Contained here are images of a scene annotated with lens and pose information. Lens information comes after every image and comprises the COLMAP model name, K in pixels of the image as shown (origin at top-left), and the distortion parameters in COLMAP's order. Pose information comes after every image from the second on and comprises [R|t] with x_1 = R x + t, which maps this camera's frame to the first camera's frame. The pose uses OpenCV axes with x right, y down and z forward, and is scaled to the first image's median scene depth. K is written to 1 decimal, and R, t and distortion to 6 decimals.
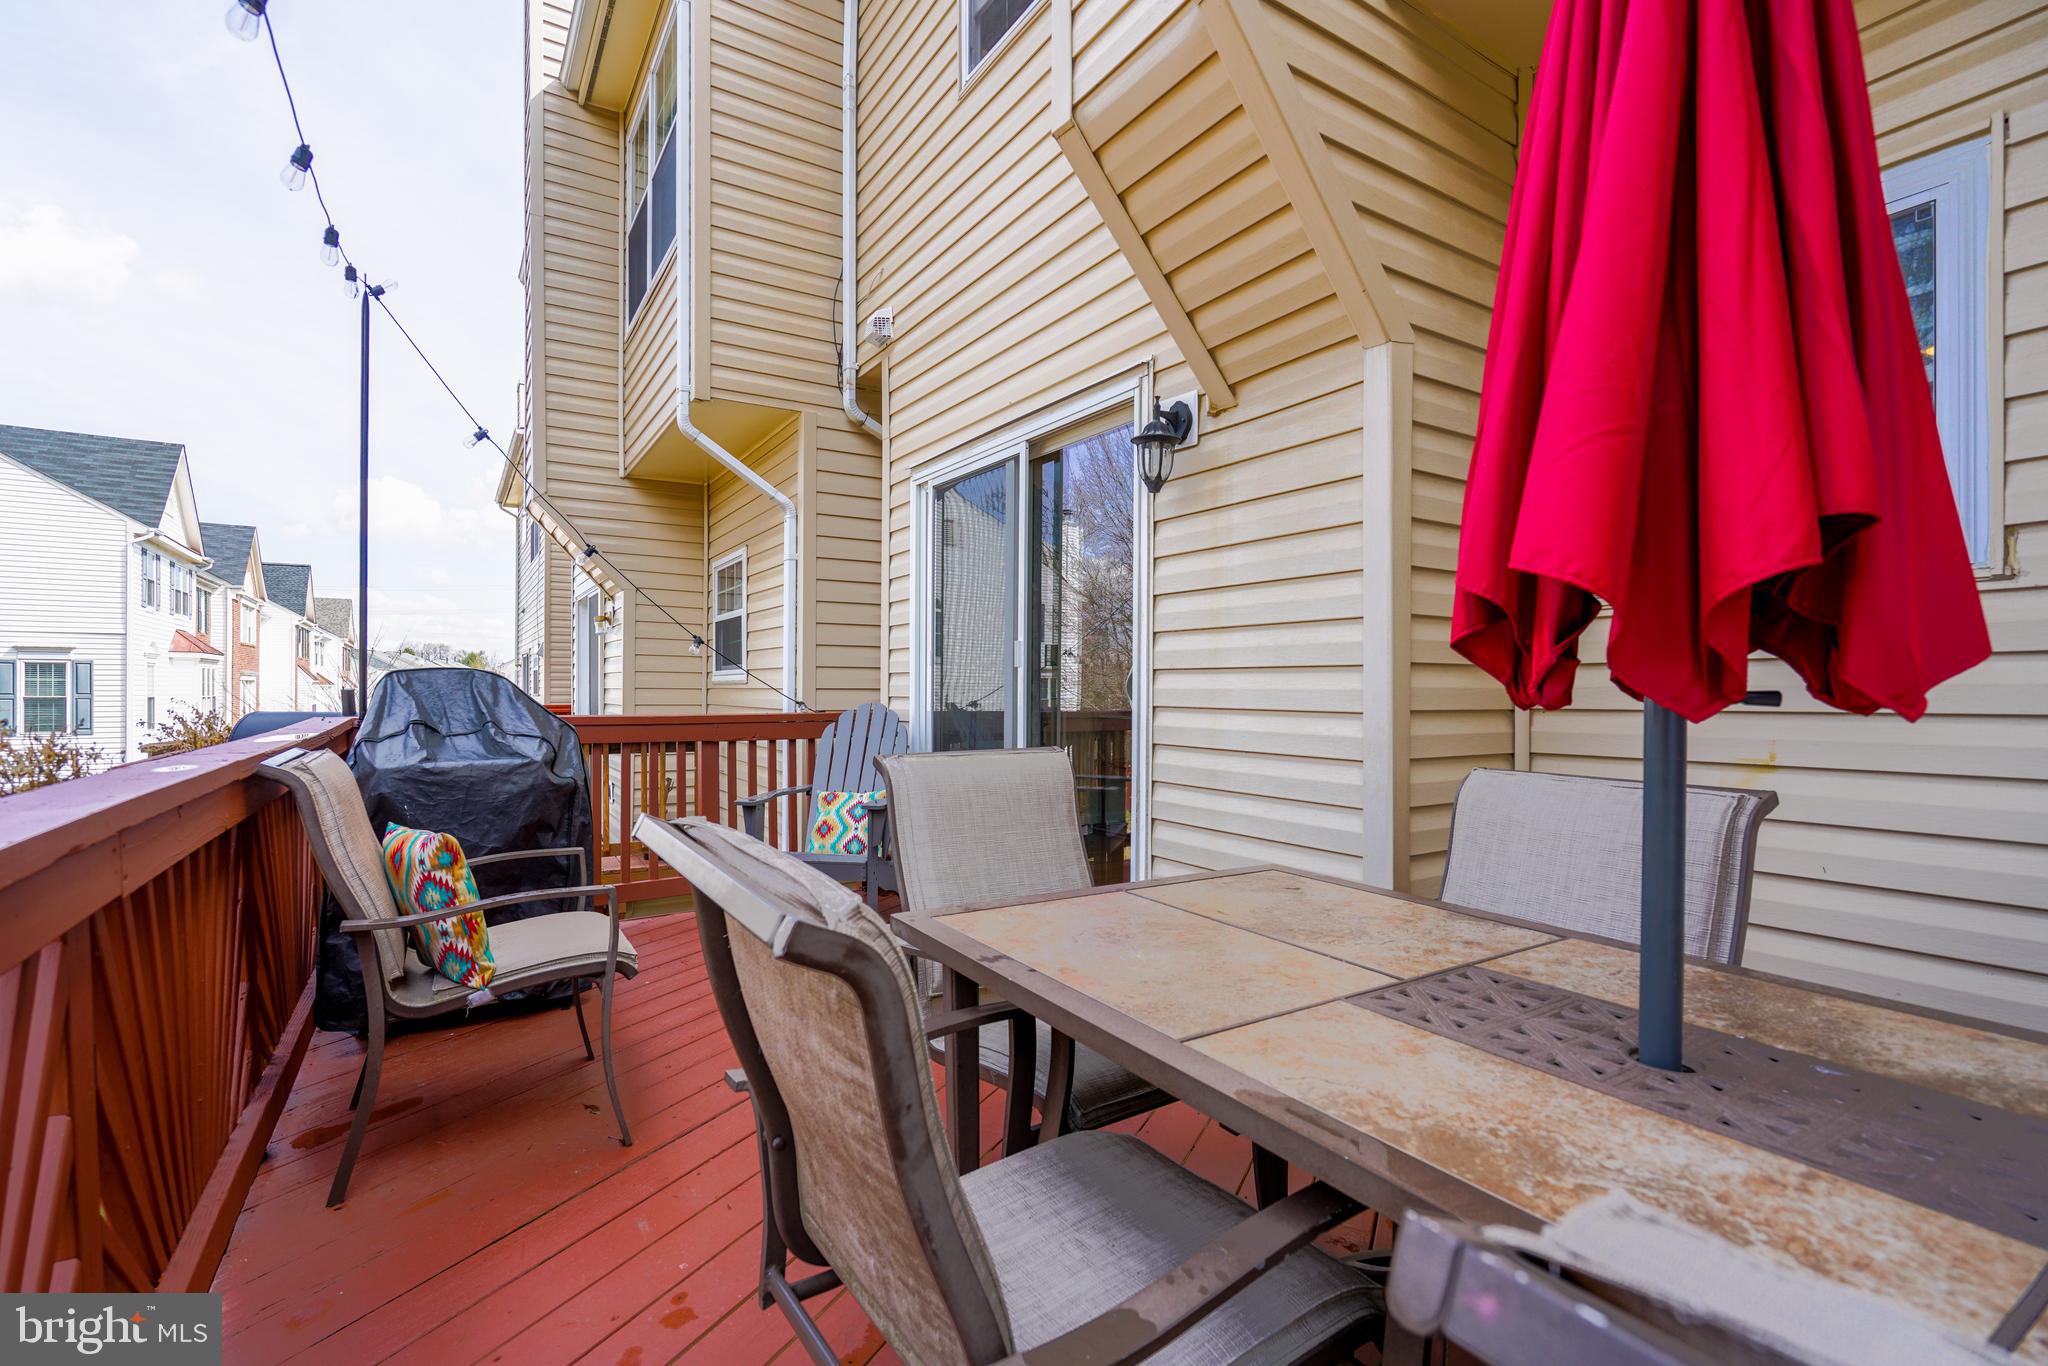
lens RADIAL K [[938.4, 0, 1007.5], [0, 938.4, 691.9], [0, 0, 1]] dist [-0.003557, 0.000785]
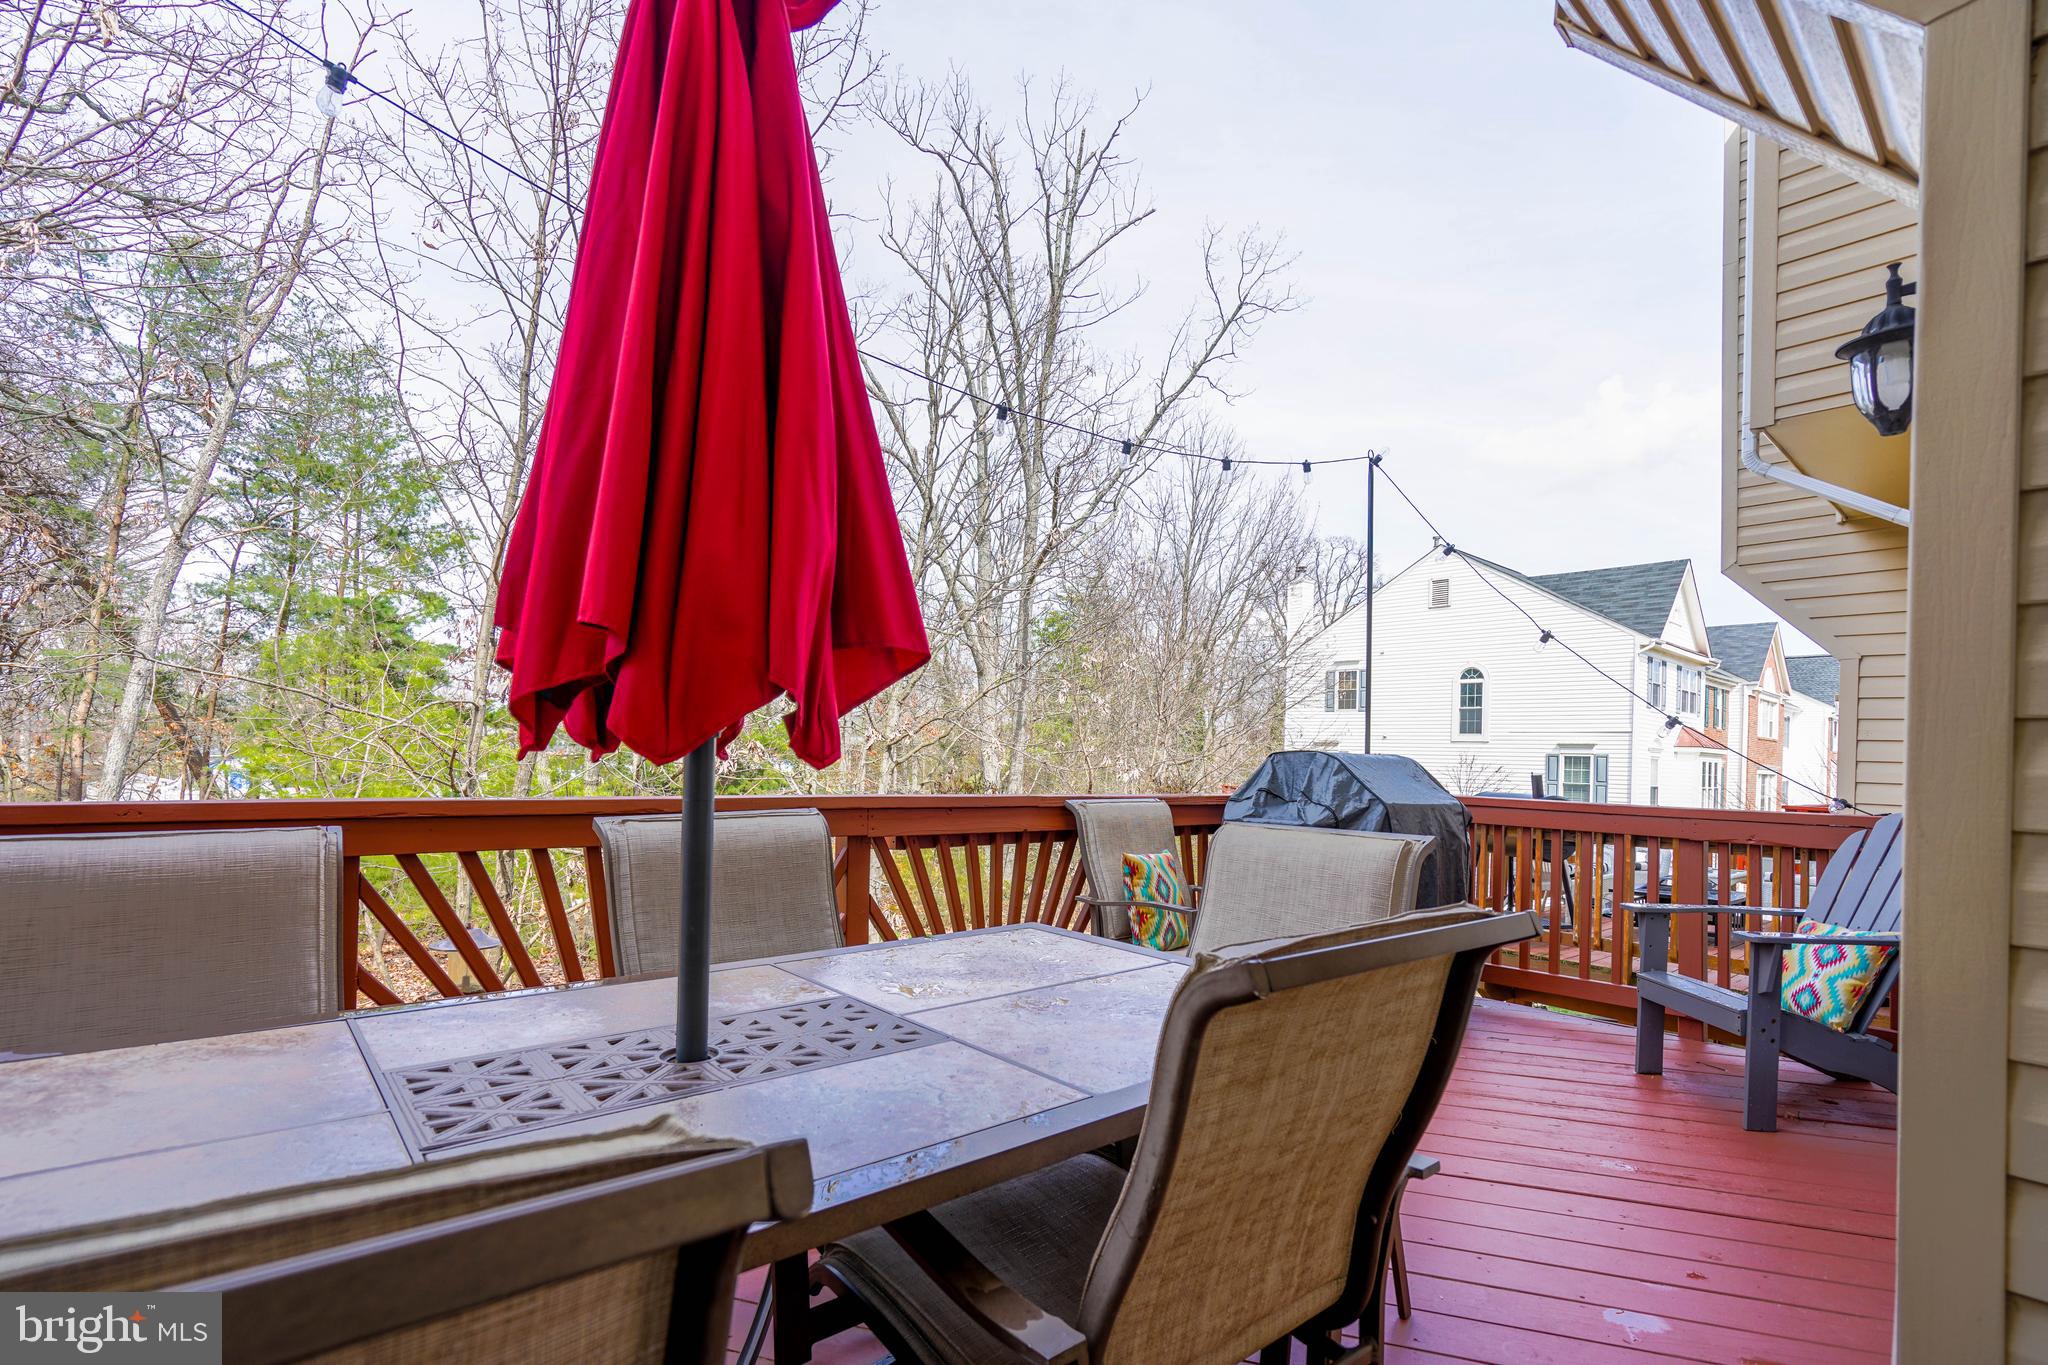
lens RADIAL K [[938.4, 0, 1007.5], [0, 938.4, 691.4], [0, 0, 1]] dist [-0.003557, 0.000785]
pose [[0.153575, -0.066954, -0.985866, 0.129353], [-0.034981, 0.996708, -0.073139, 0.000869], [0.987518, 0.045718, 0.150727, 0.075372]]
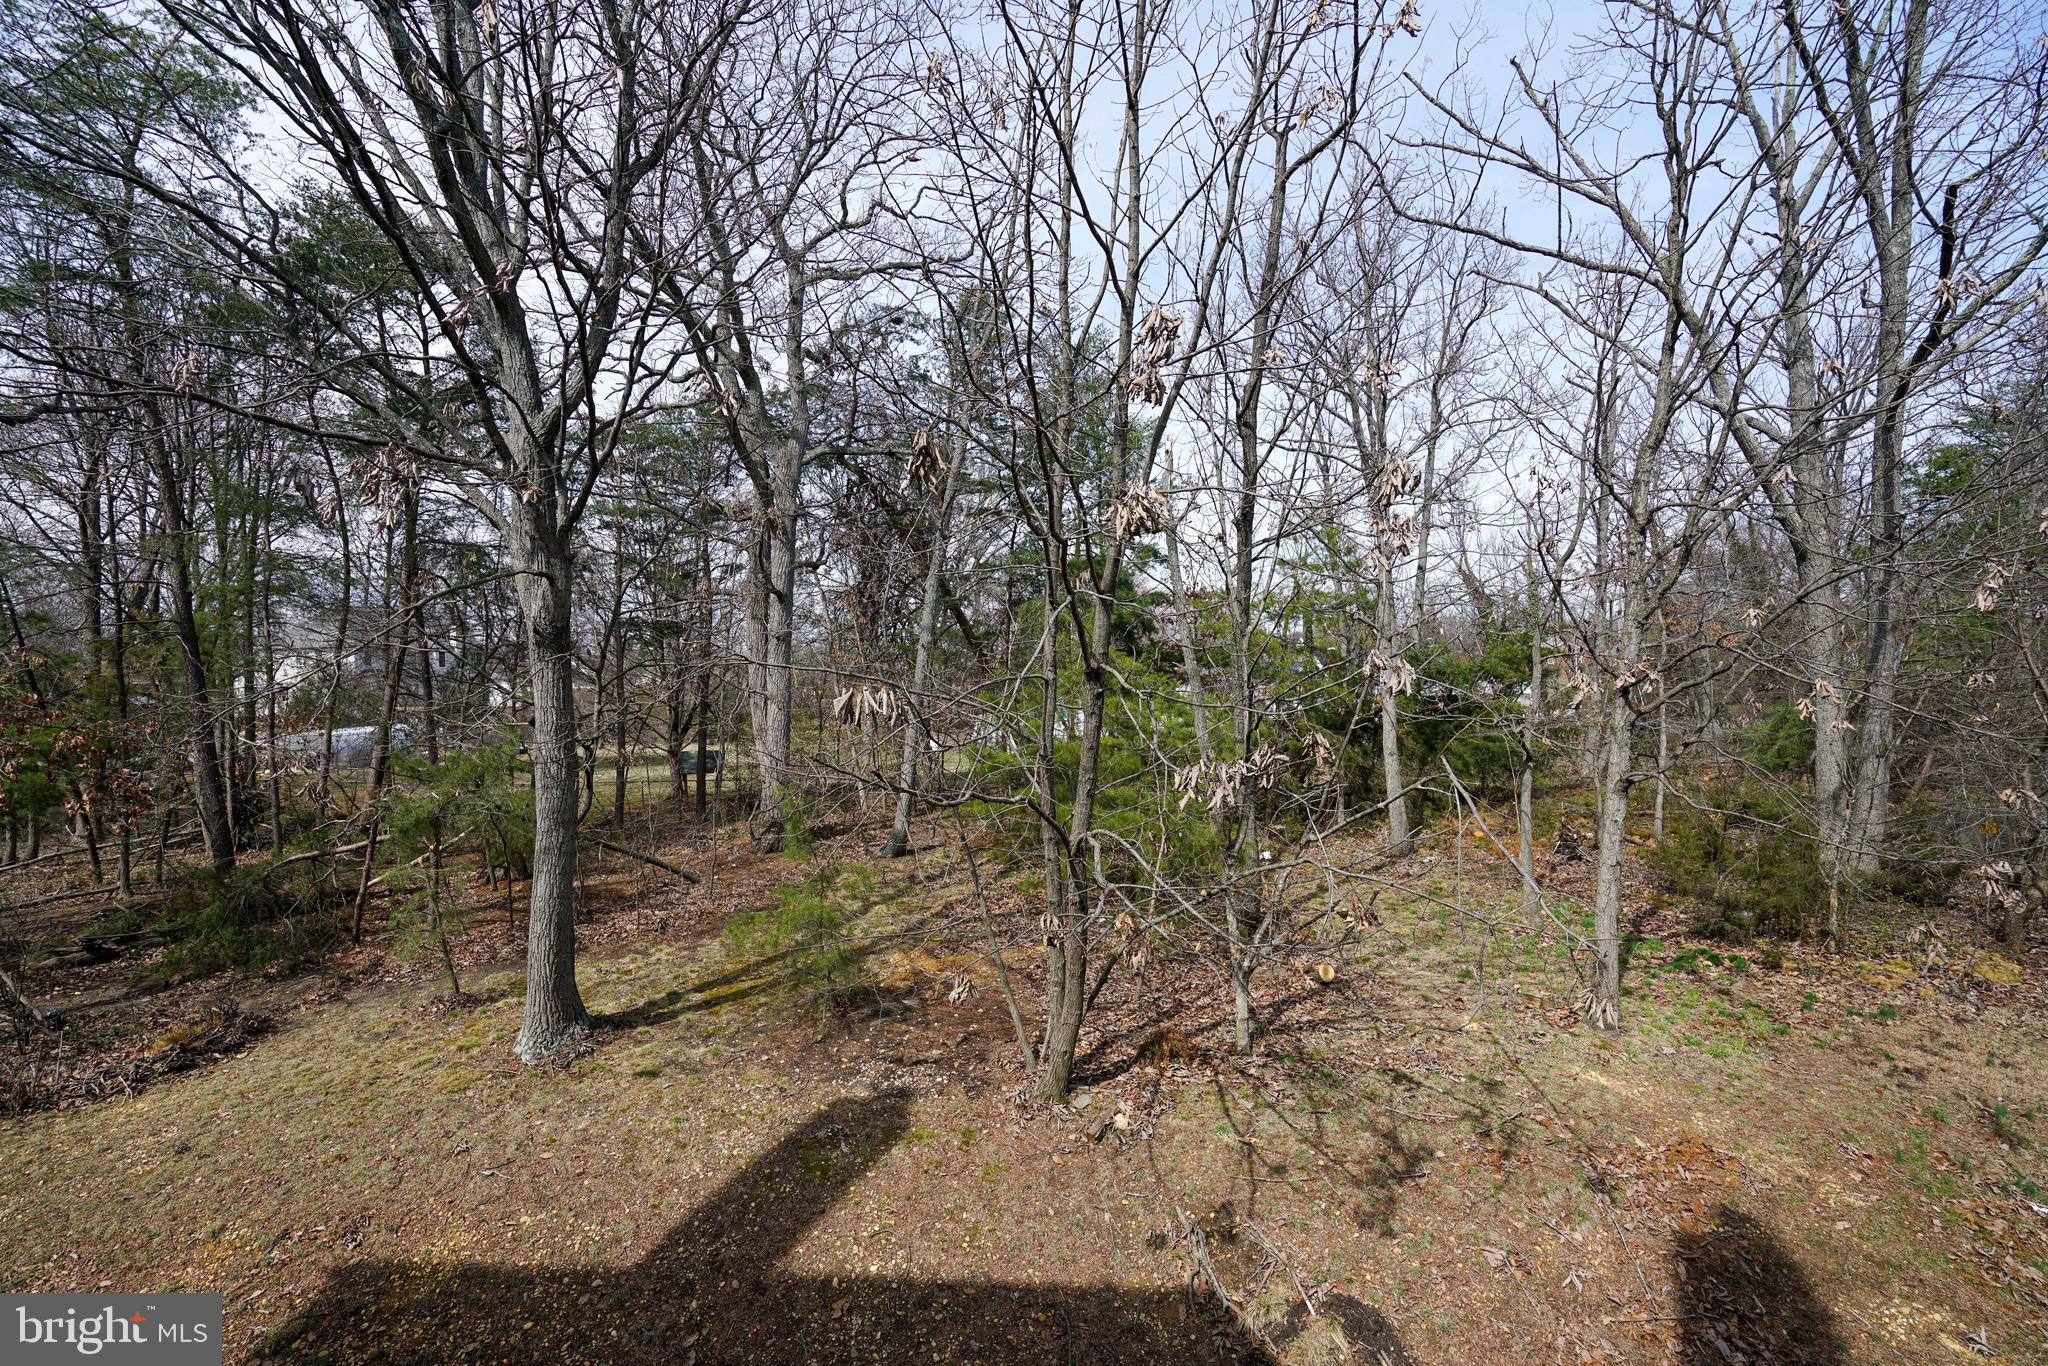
lens RADIAL K [[933.6, 0, 1013.2], [0, 933.6, 693.0], [0, 0, 1]] dist [-0.038523, 0.013081]
pose [[-0.562785, 0.026695, -0.826172, -0.081847], [0.015563, 0.999643, 0.021699, -0.027213], [0.826457, -0.000646, -0.563000, 0.113432]]
